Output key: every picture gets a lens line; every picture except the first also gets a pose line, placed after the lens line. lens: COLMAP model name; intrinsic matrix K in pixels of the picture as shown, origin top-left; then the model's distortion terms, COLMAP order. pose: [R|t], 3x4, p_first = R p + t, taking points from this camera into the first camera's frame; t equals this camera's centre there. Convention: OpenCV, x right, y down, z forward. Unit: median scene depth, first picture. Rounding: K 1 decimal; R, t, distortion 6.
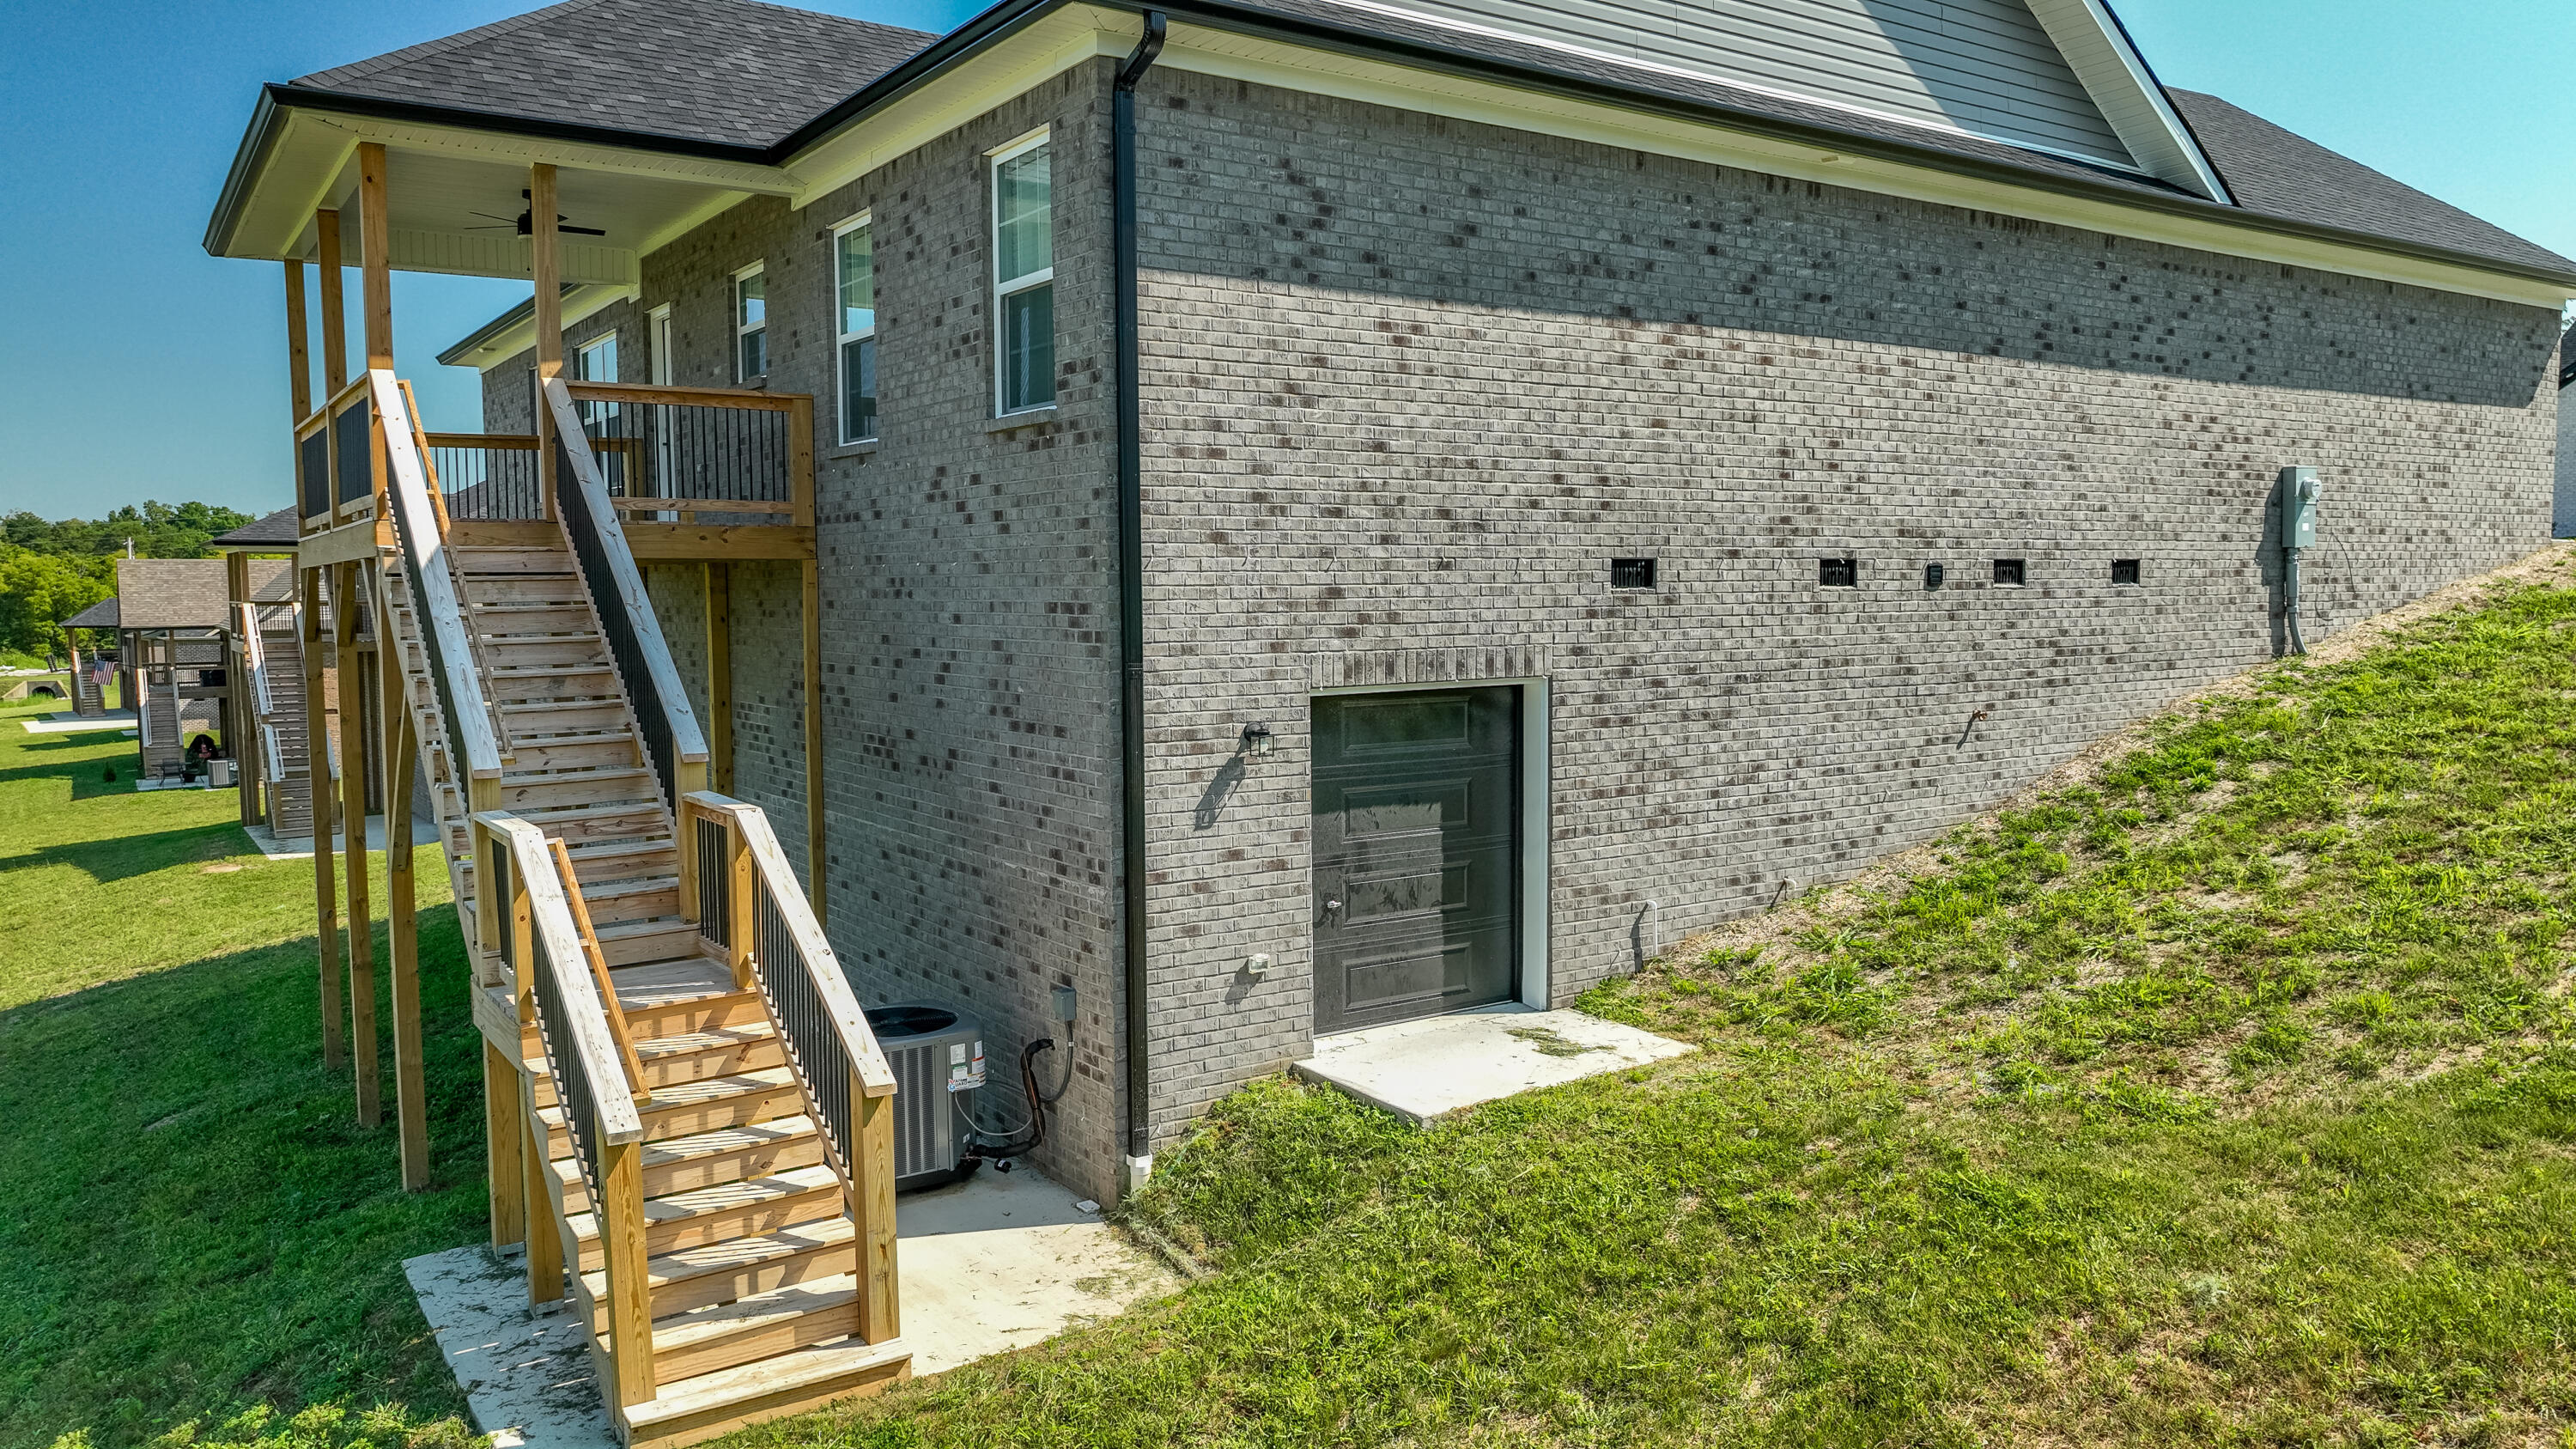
lens RADIAL K [[1822.2, 0, 1293.1], [0, 1822.2, 730.6], [0, 0, 1]] dist [-0.007517, 0.015123]
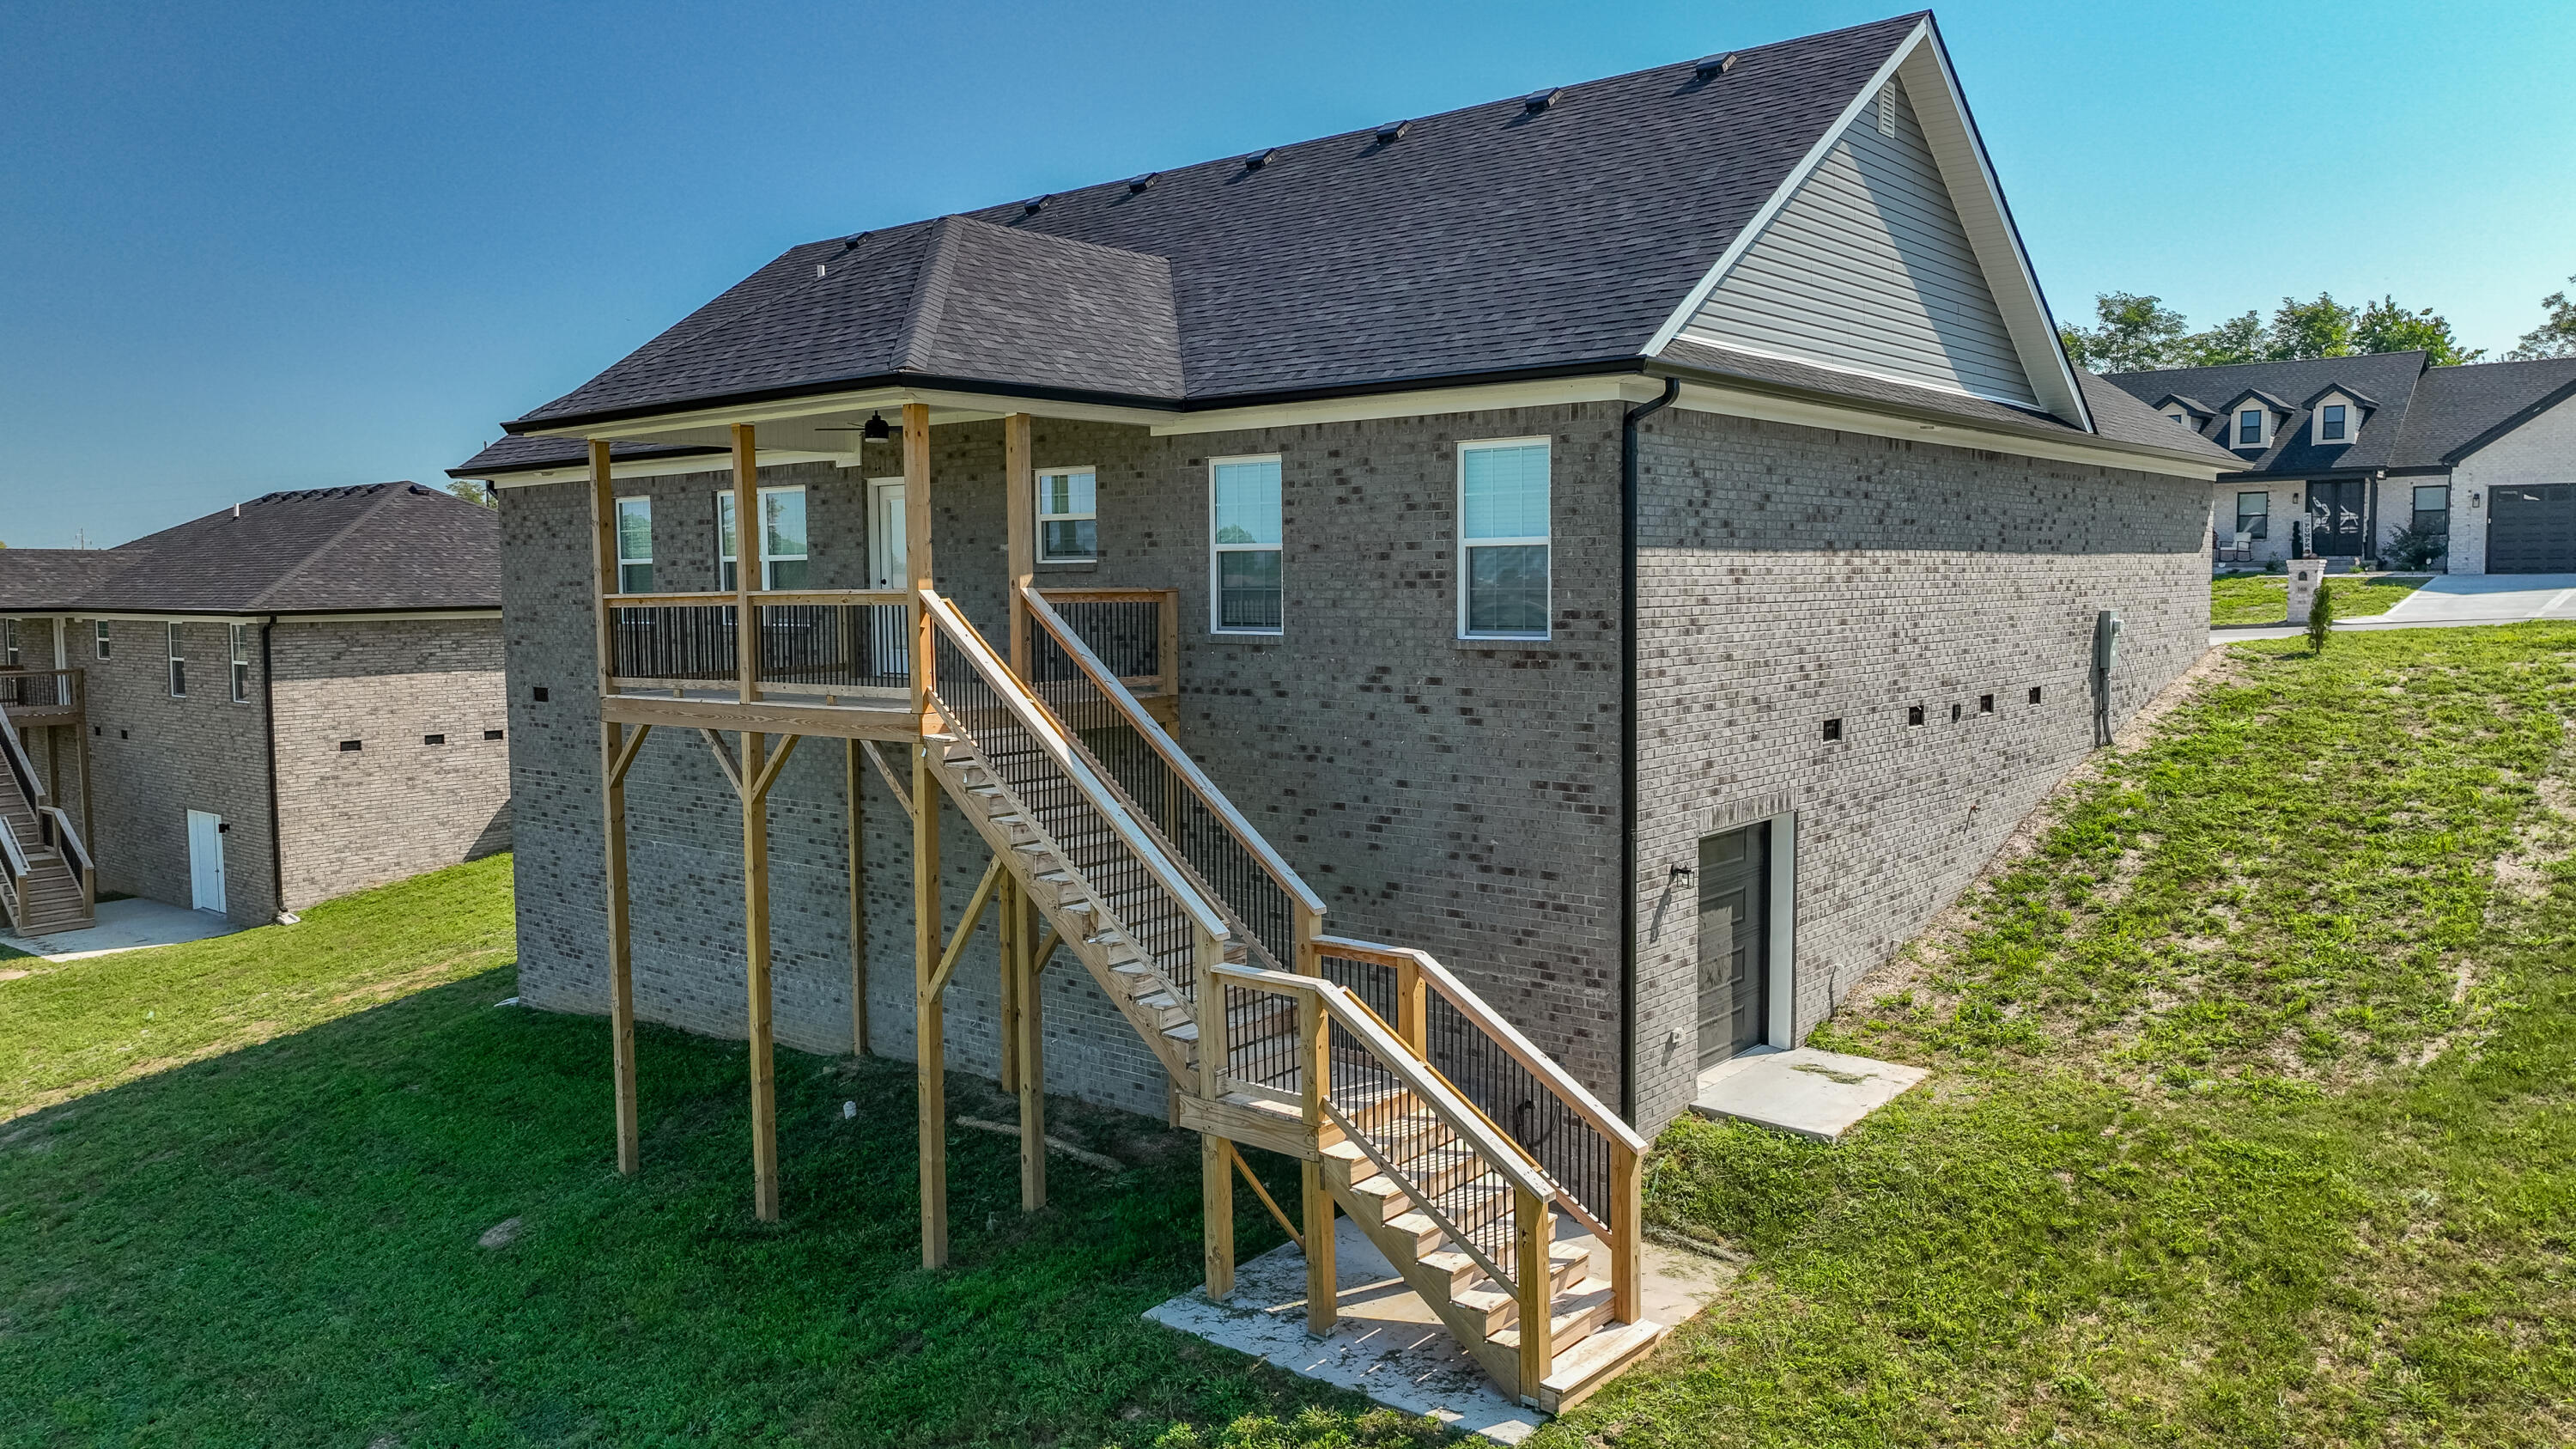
lens RADIAL K [[1822.2, 0, 1287.1], [0, 1822.2, 722.6], [0, 0, 1]] dist [-0.007517, 0.015123]
pose [[0.961565, -0.024012, 0.273524, -0.656680], [0.025005, 0.999687, -0.000146, -0.113397], [-0.273435, 0.006980, 0.961865, -0.247737]]
